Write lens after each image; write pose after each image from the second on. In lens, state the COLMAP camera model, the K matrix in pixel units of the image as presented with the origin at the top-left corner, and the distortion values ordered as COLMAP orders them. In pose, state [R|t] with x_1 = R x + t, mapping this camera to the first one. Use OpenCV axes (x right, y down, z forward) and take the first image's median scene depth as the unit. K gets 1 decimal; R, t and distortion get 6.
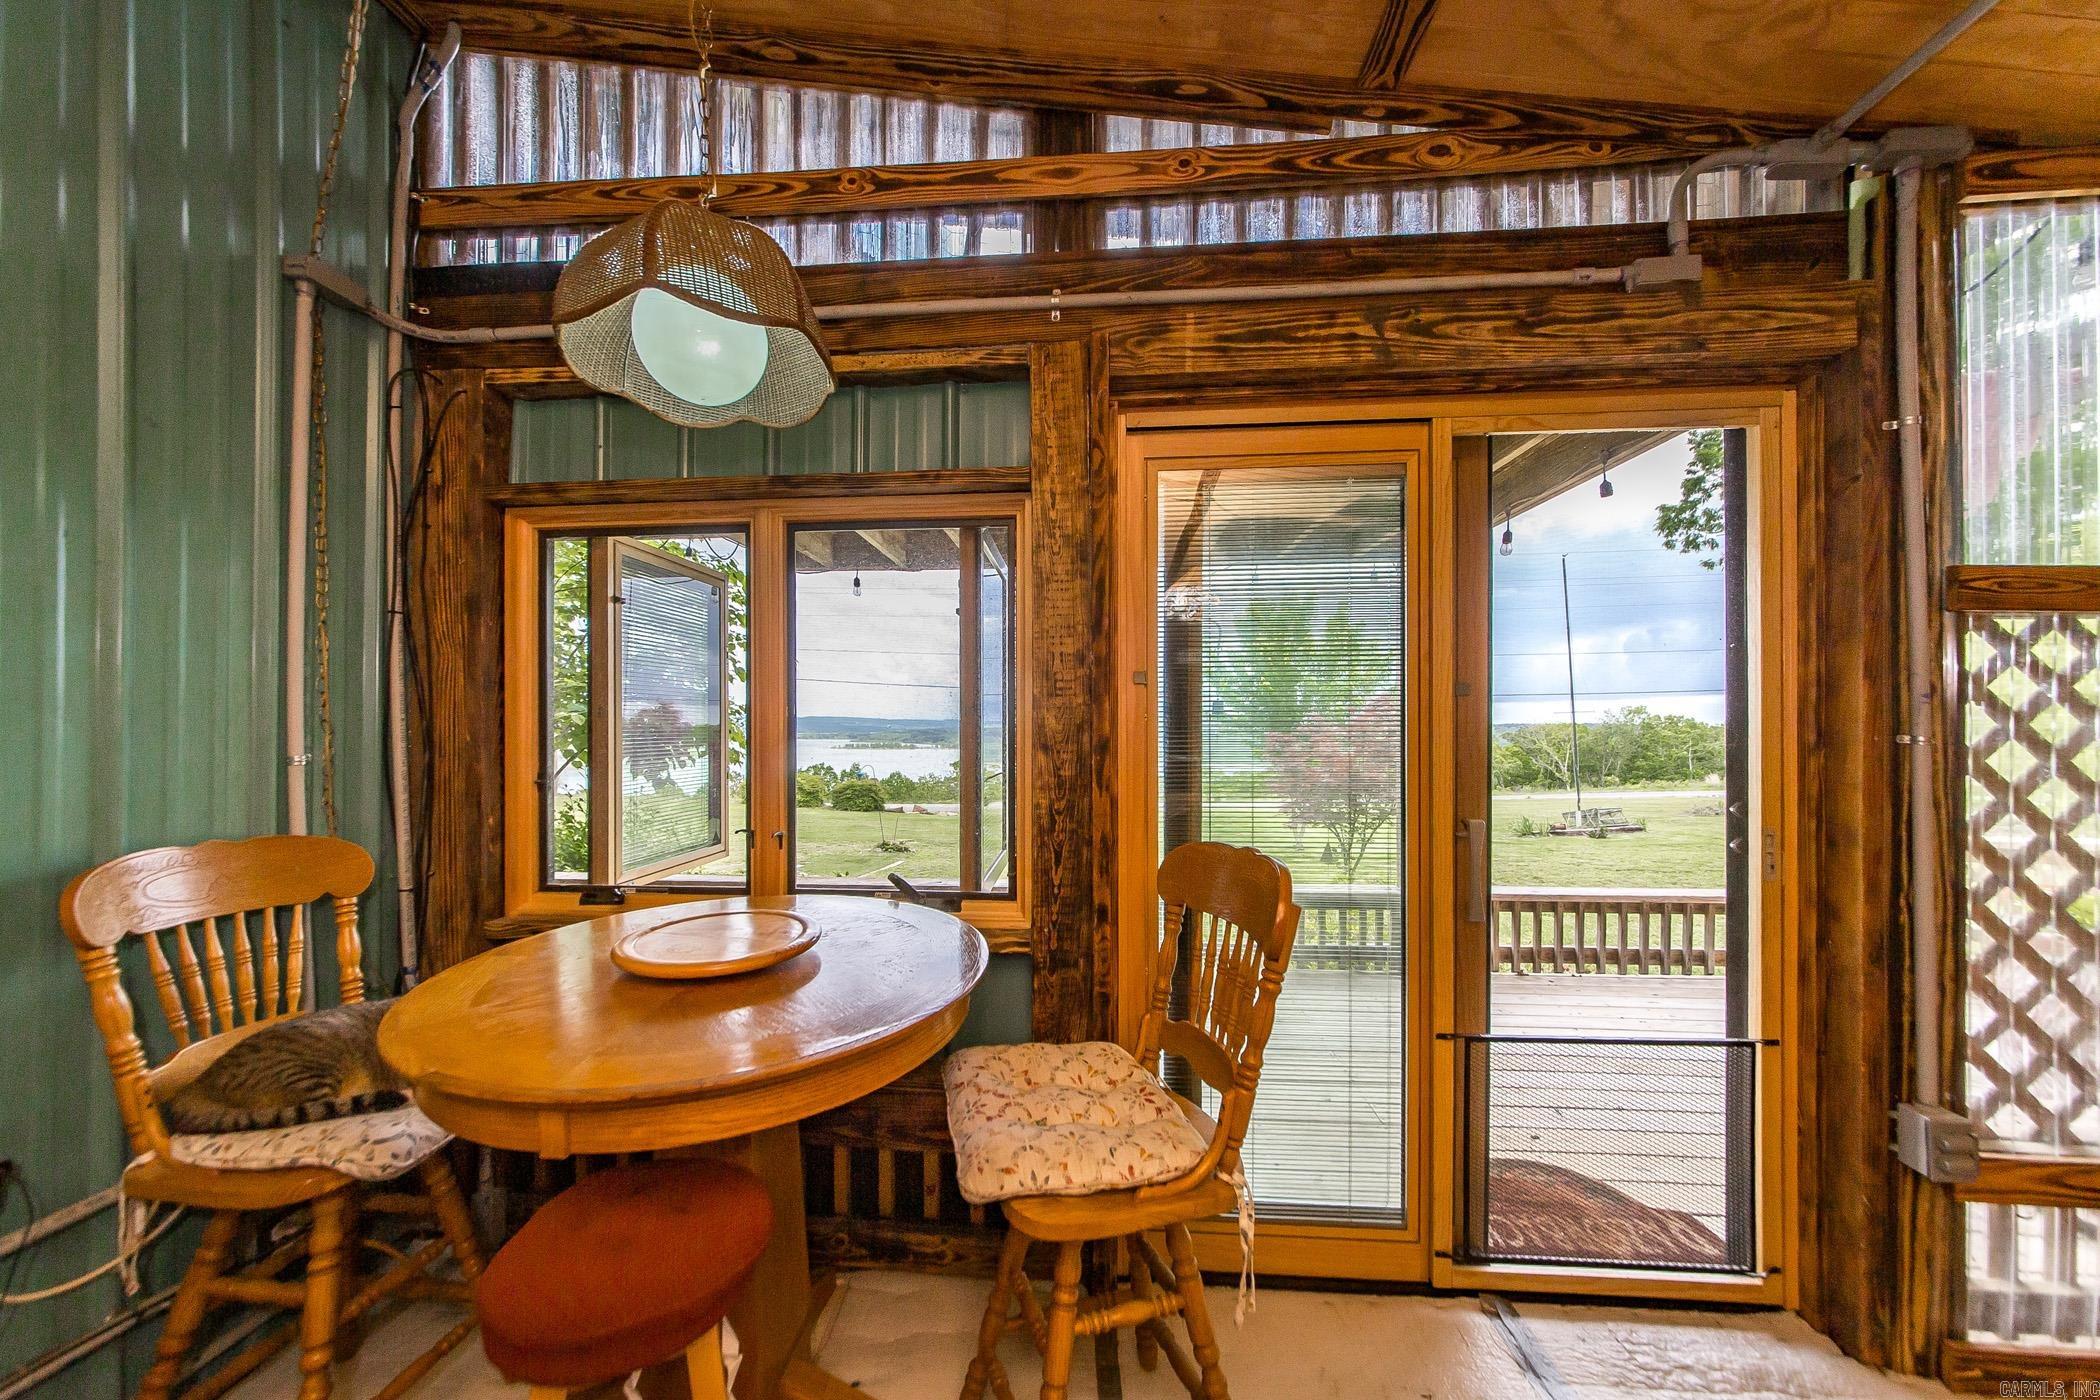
lens RADIAL K [[764.1, 0, 1052.5], [0, 764.1, 709.7], [0, 0, 1]] dist [-0.000509, 0.002144]
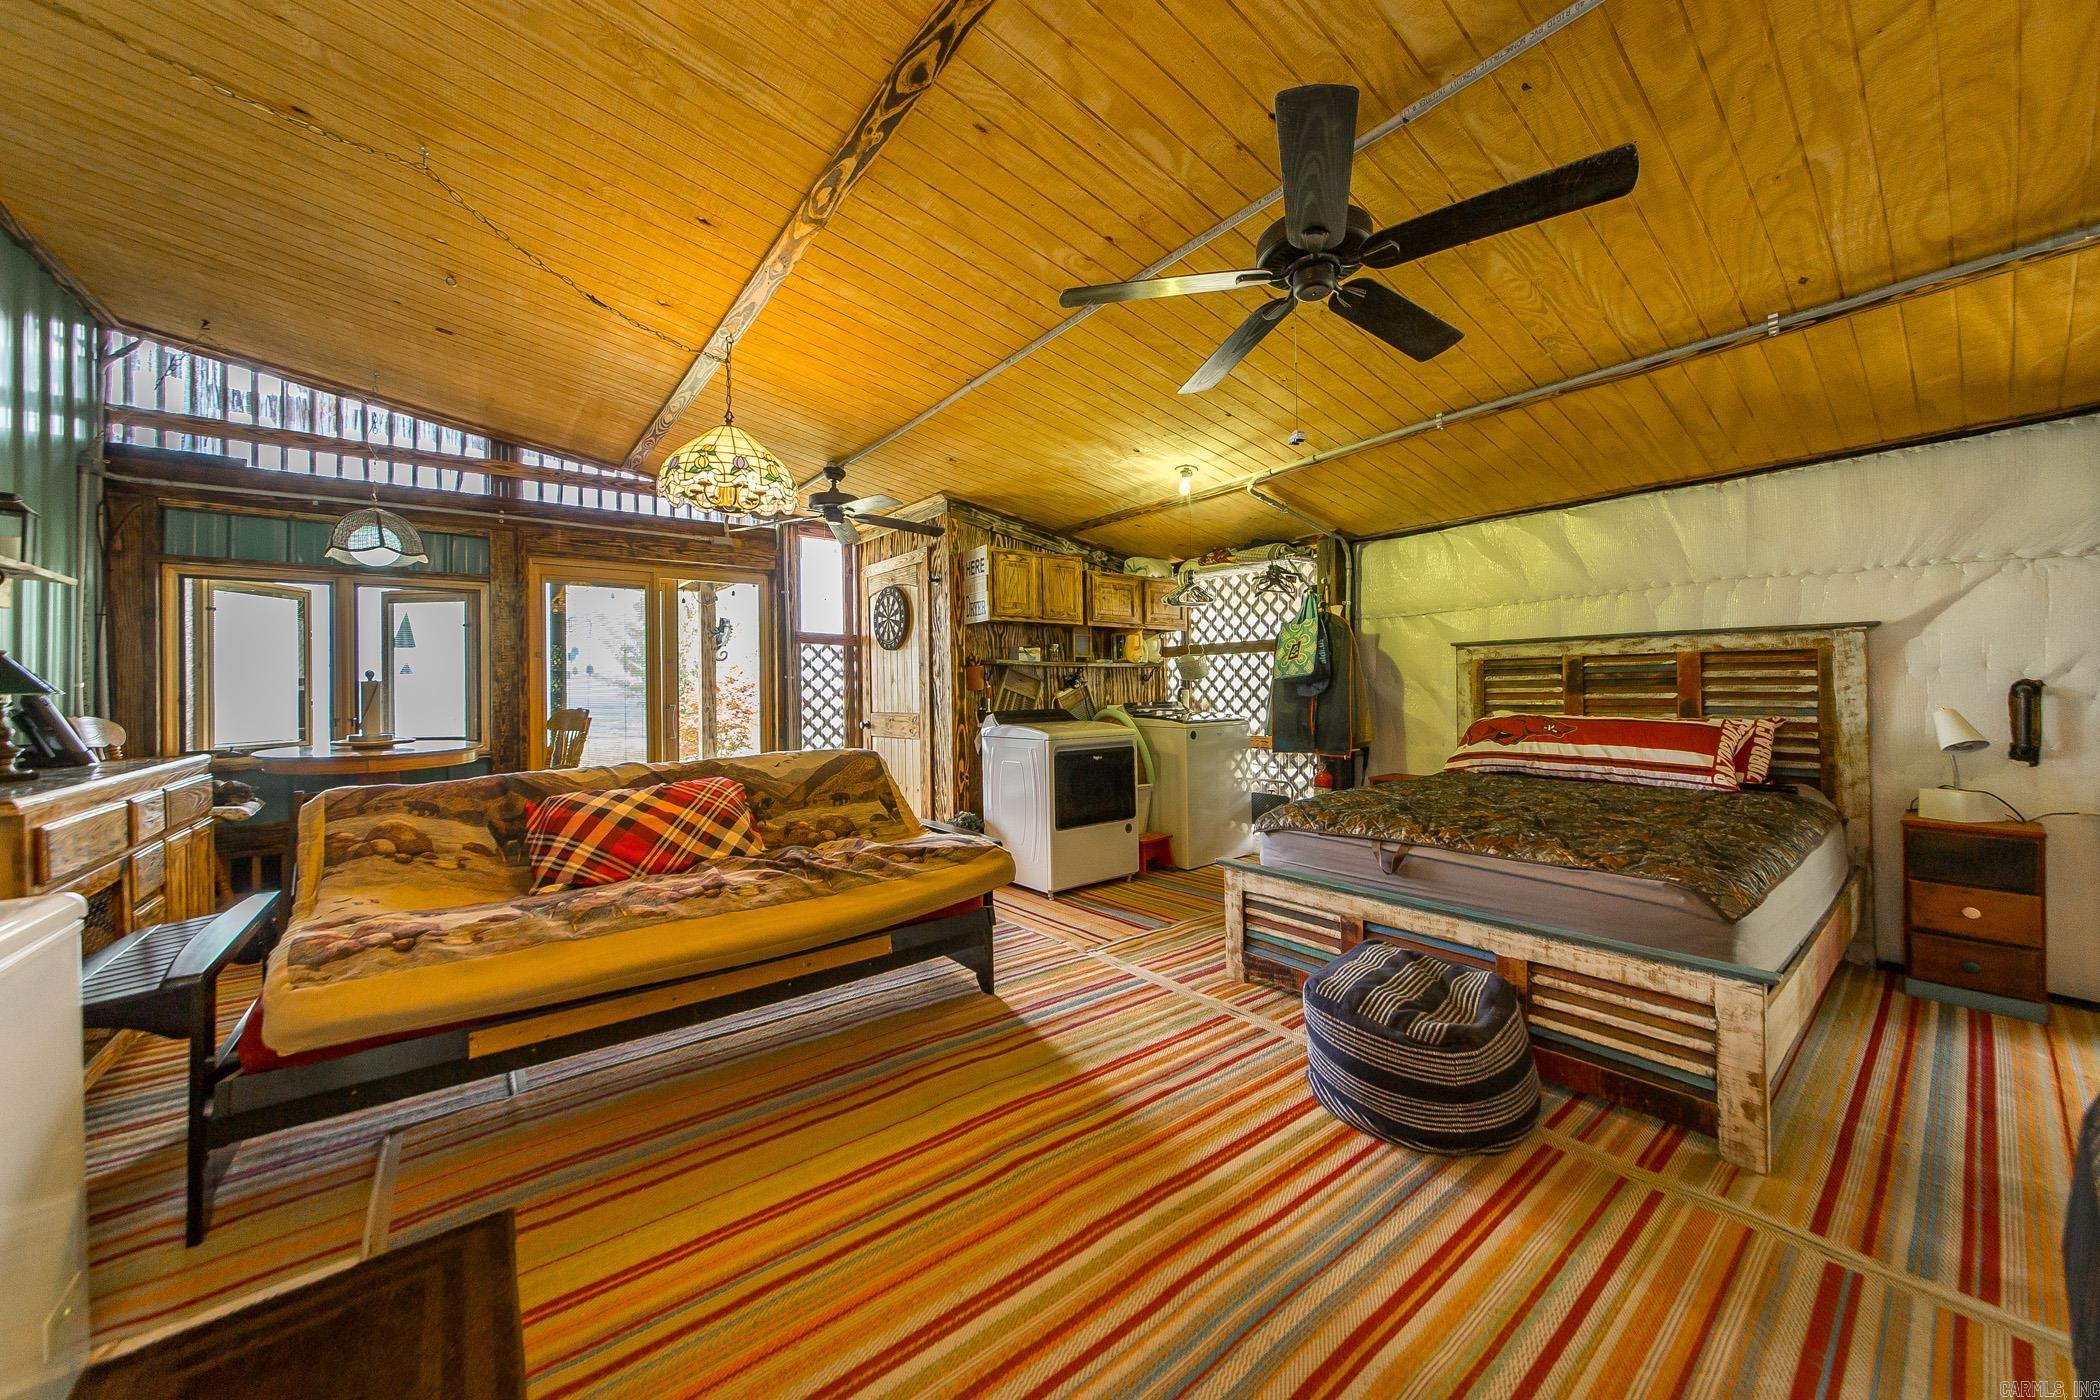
lens RADIAL K [[764.1, 0, 1051.0], [0, 764.1, 685.4], [0, 0, 1]] dist [-0.000509, 0.002144]
pose [[0.726544, -0.002799, 0.687115, -0.442421], [0.001203, 0.999995, 0.002801, 0.060525], [-0.687119, -0.001209, 0.726544, -2.304047]]
